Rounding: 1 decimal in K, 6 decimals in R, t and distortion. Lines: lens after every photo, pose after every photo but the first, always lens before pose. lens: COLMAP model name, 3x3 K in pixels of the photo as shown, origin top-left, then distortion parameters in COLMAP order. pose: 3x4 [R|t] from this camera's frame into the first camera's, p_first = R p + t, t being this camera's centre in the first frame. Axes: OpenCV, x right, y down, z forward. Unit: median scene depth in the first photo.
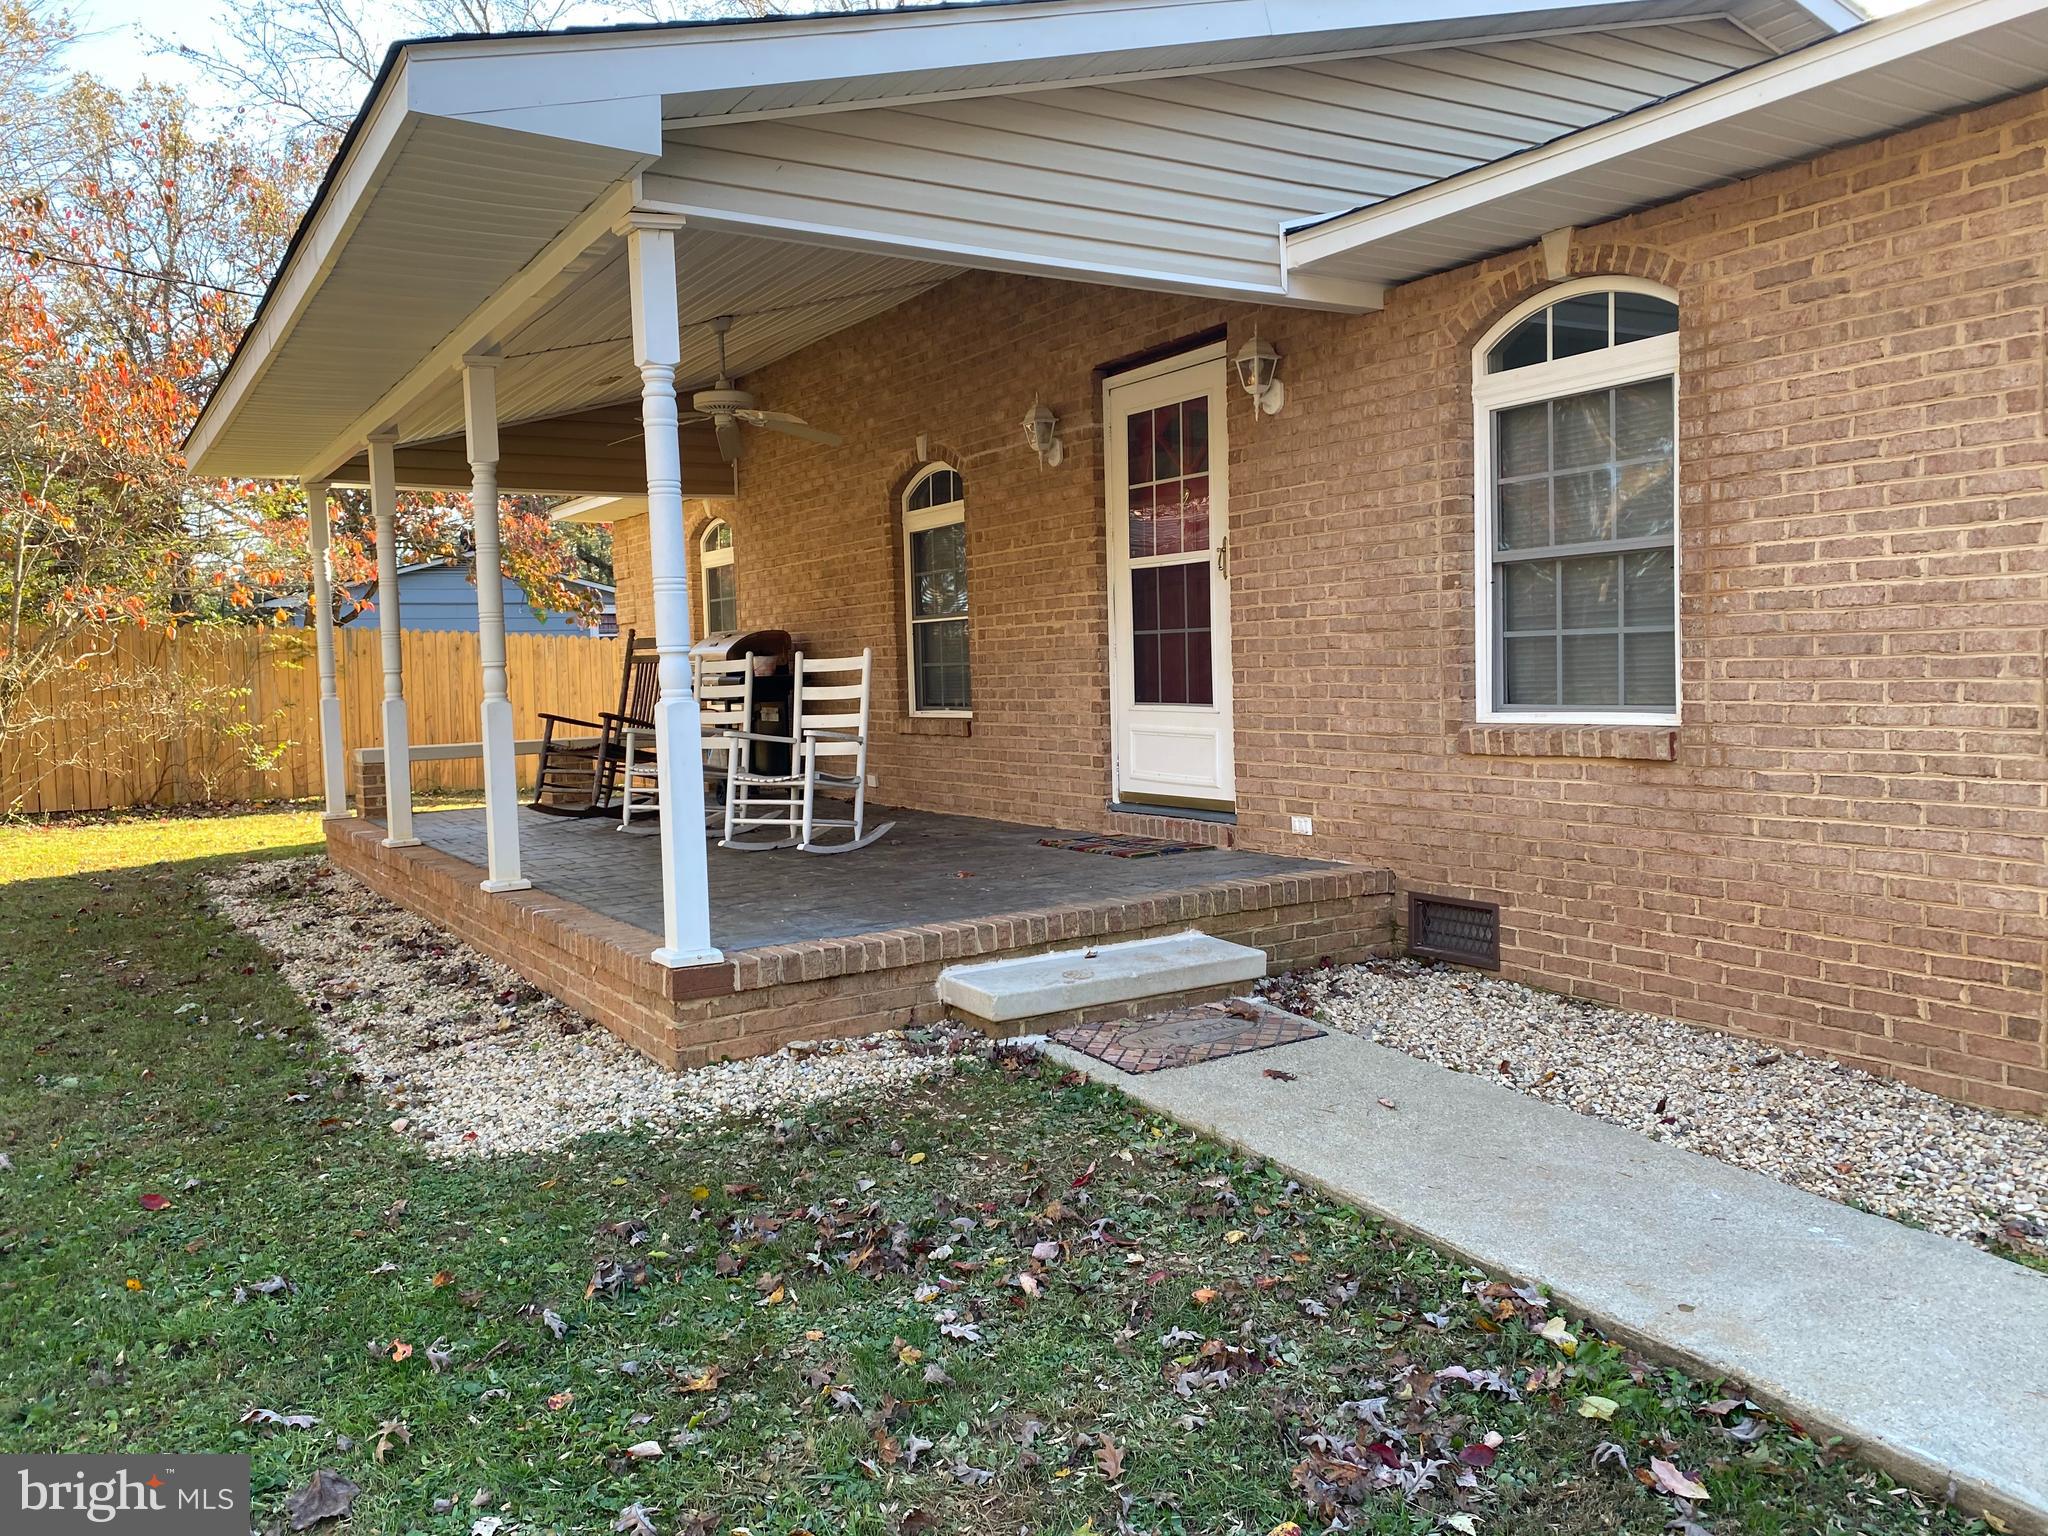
lens RADIAL K [[1542.8, 0, 1025.3], [0, 1542.8, 742.3], [0, 0, 1]] dist [0.016839, -0.026505]
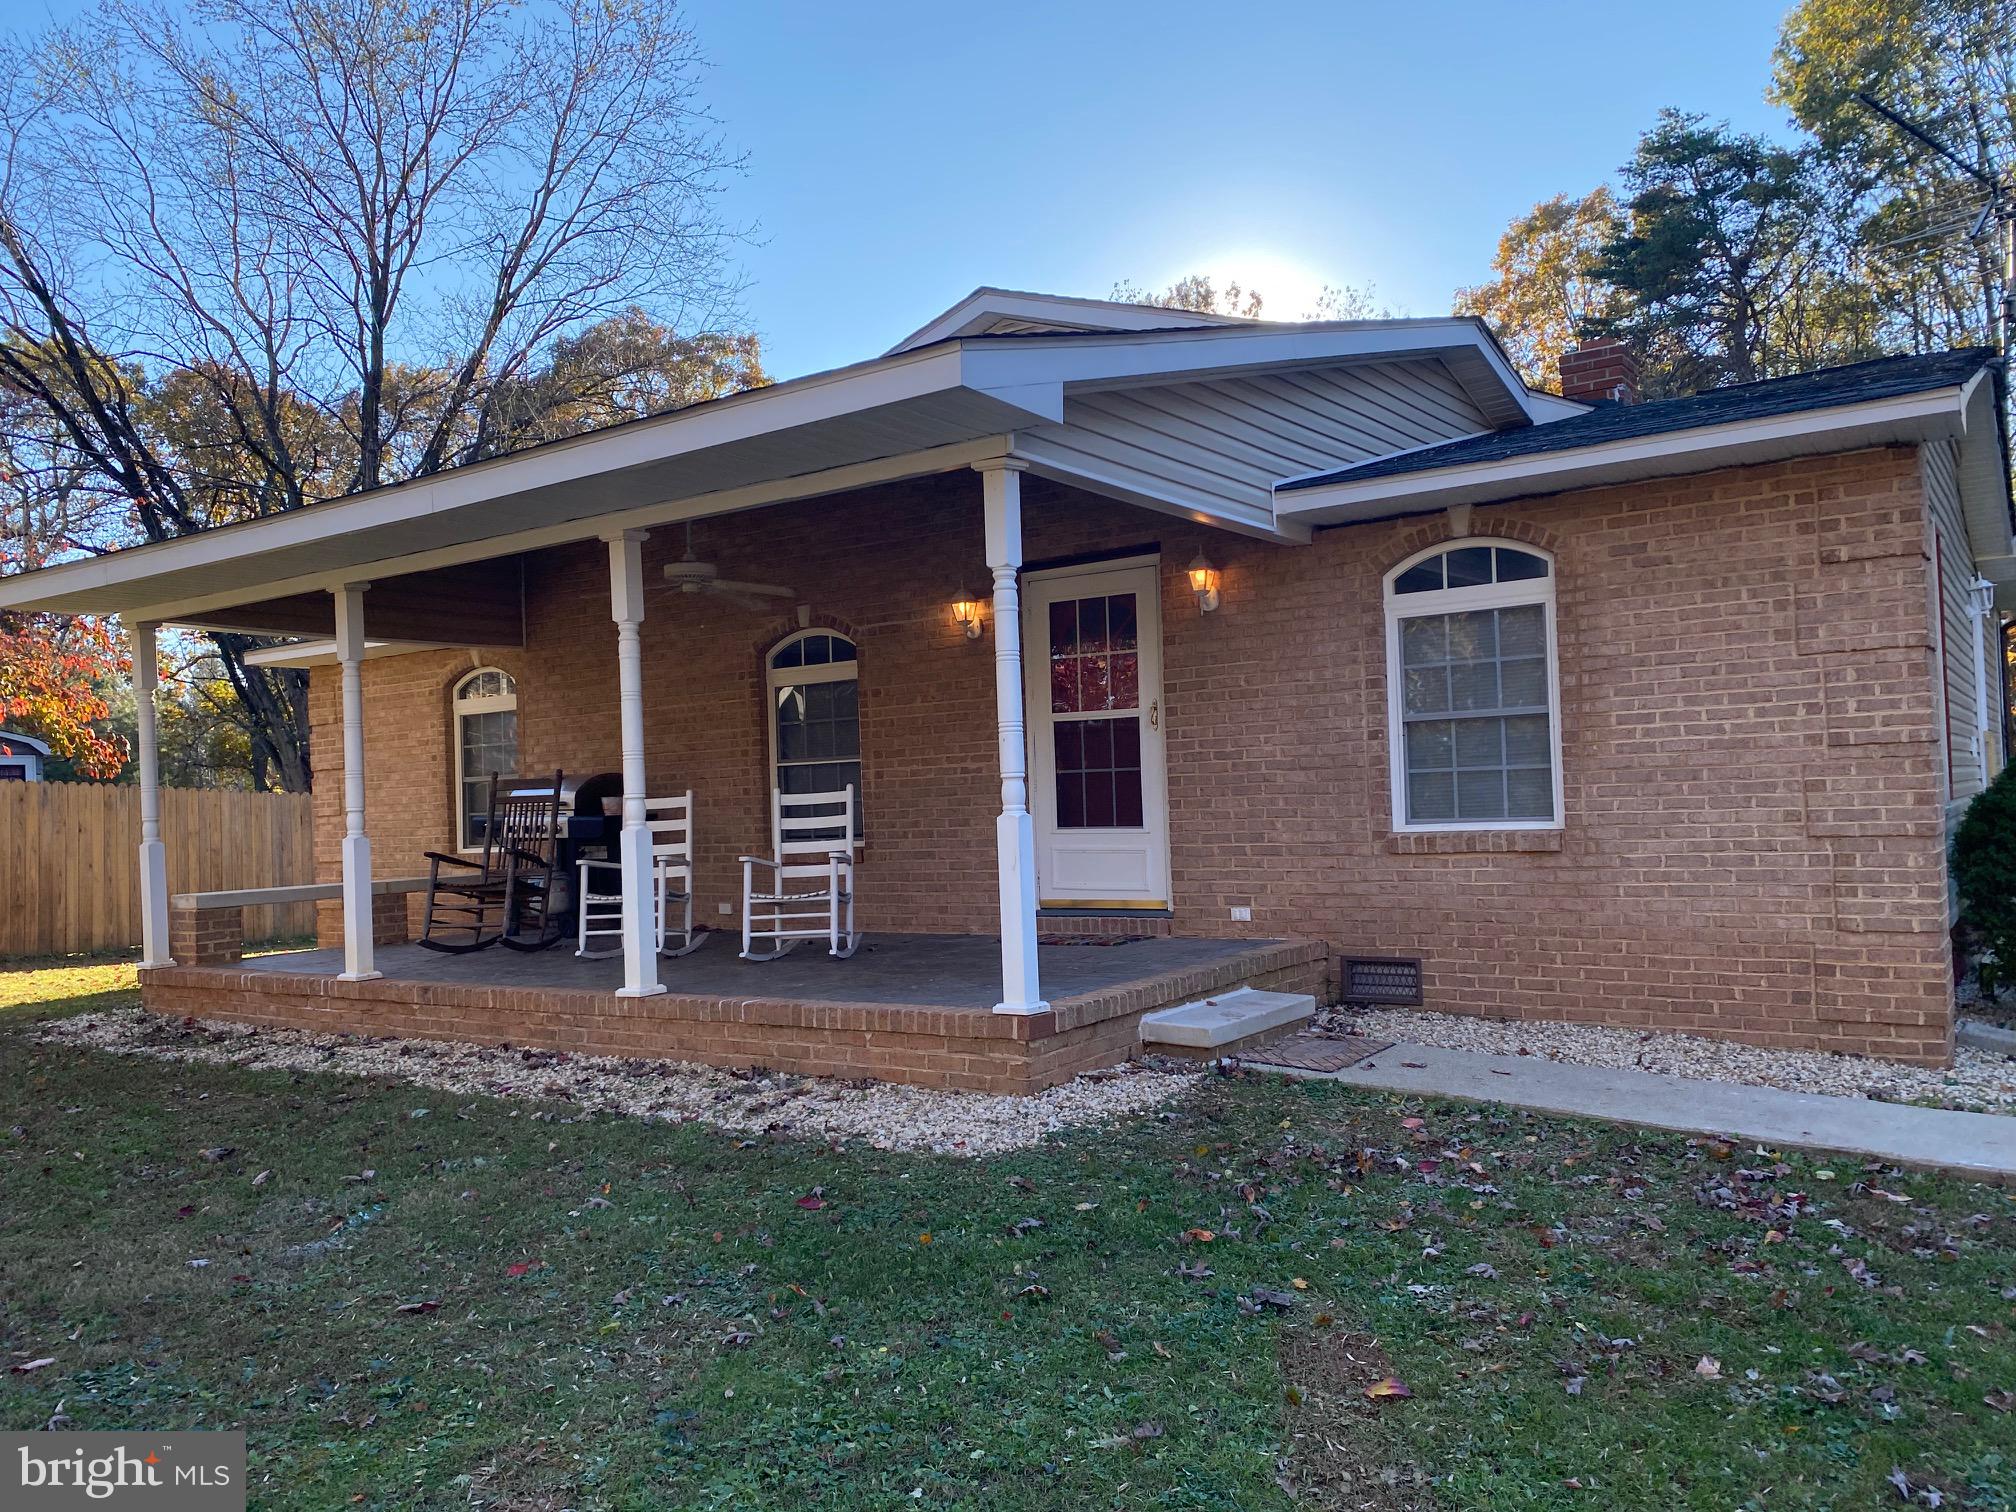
lens RADIAL K [[1518.7, 0, 999.7], [0, 1518.7, 749.1], [0, 0, 1]] dist [0.016839, -0.026505]
pose [[0.921039, 0.009916, 0.389345, -0.634848], [0.027979, 0.995408, -0.091539, 0.031321], [-0.388465, 0.095205, 0.916532, -0.169350]]
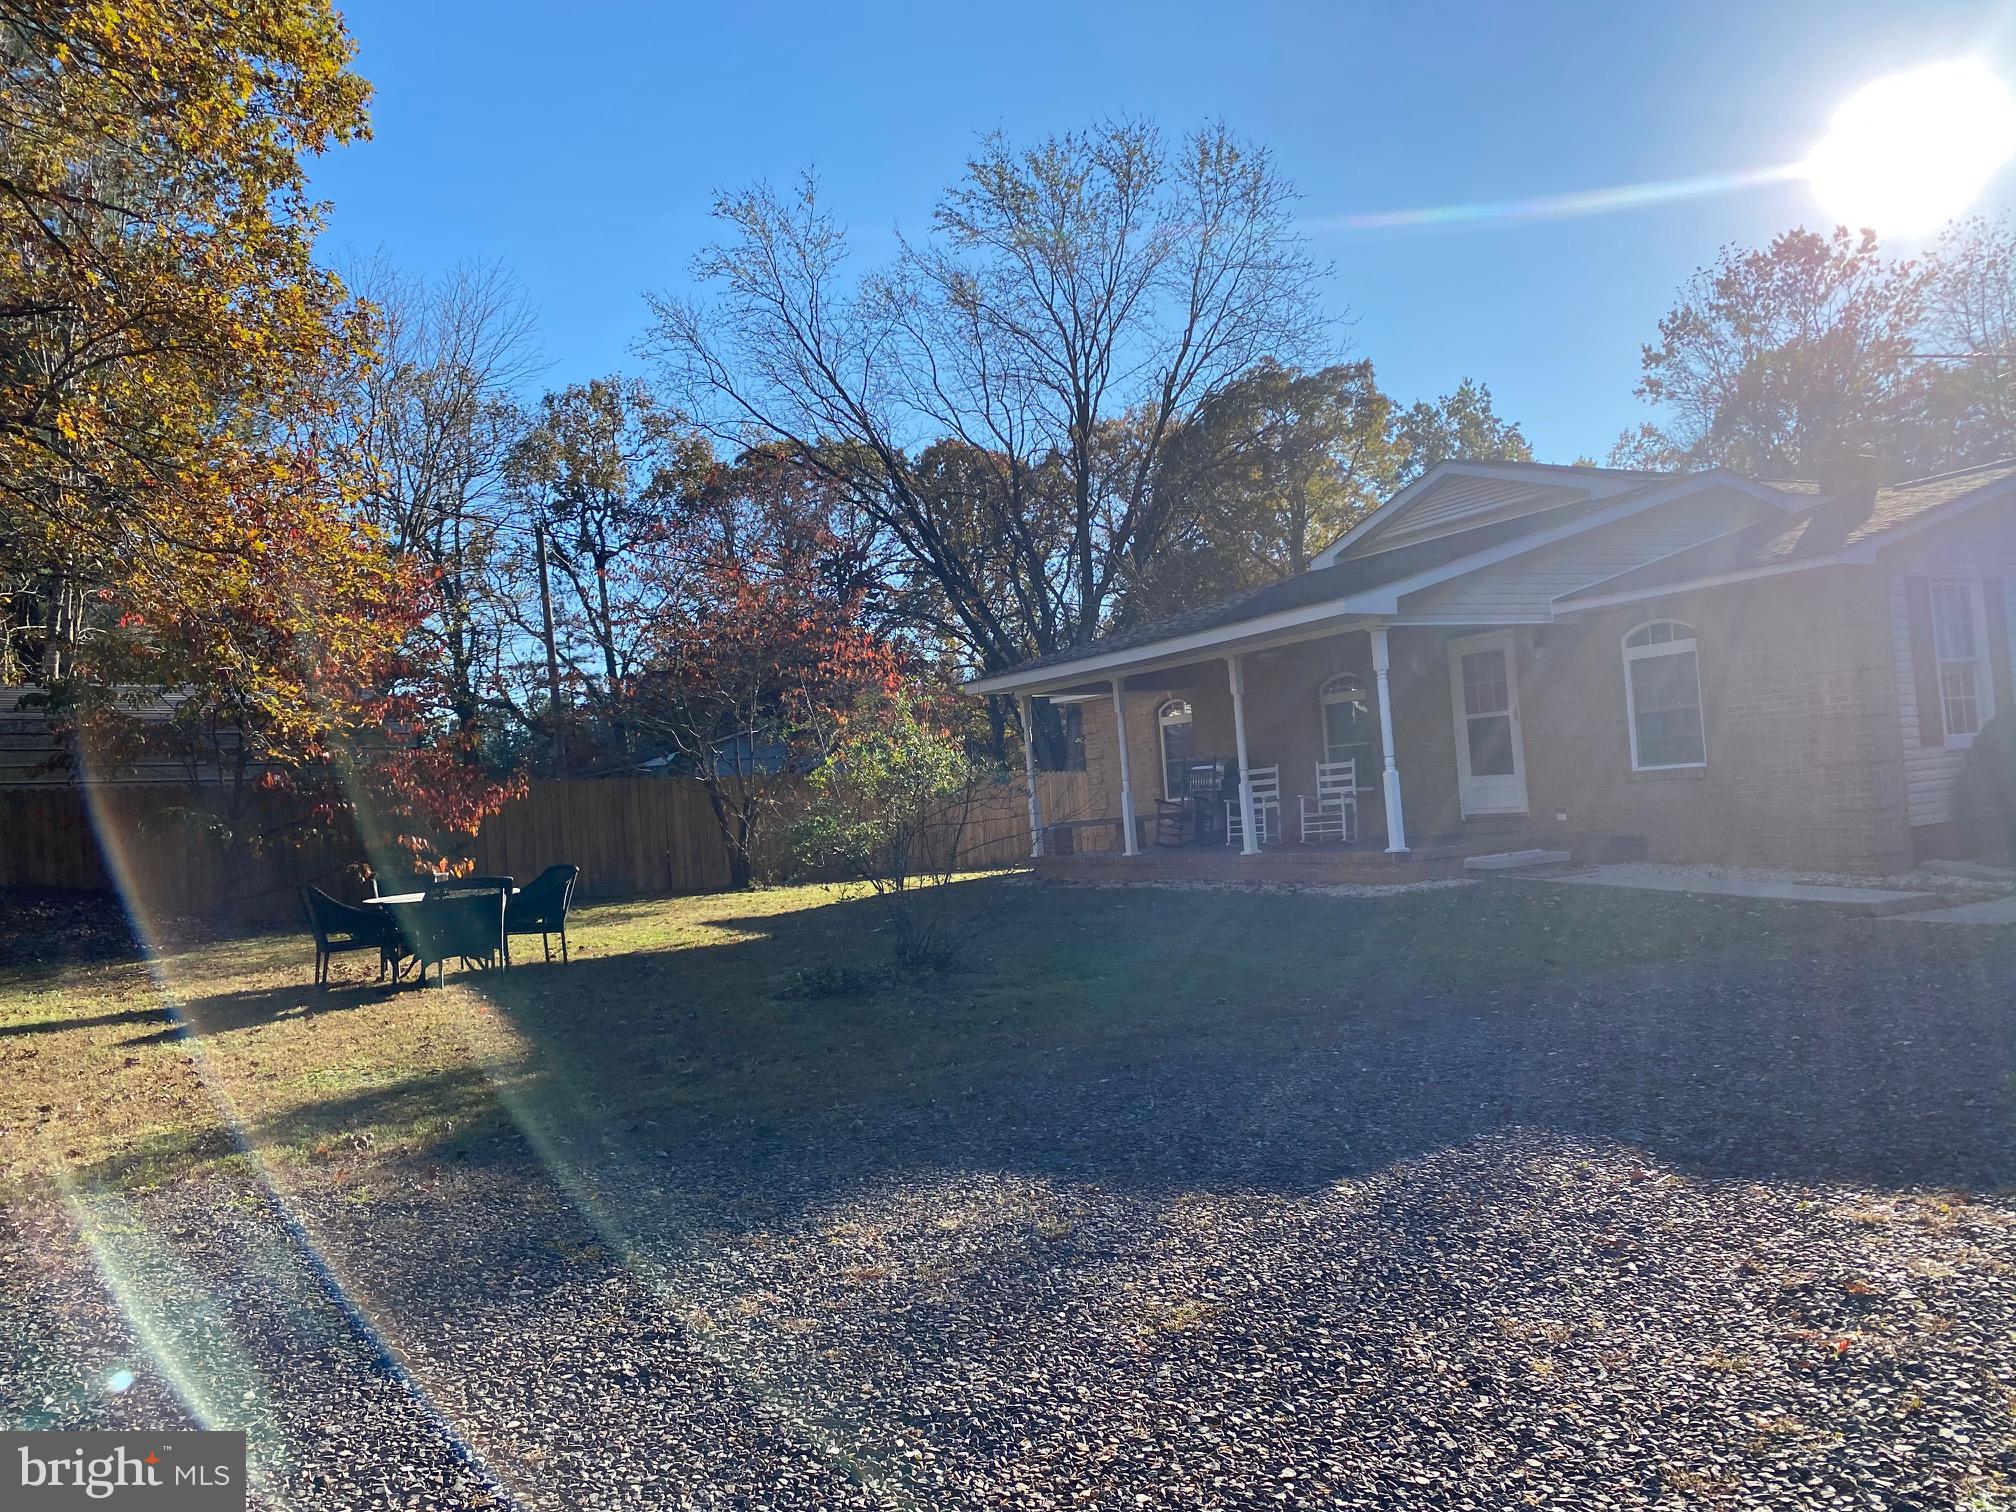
lens RADIAL K [[1518.7, 0, 1003.0], [0, 1518.7, 741.7], [0, 0, 1]] dist [0.016839, -0.026505]
pose [[0.998305, -0.047367, -0.033807, -0.787917], [0.044298, 0.995278, -0.086366, 0.127857], [0.037738, 0.084722, 0.995690, -1.878957]]
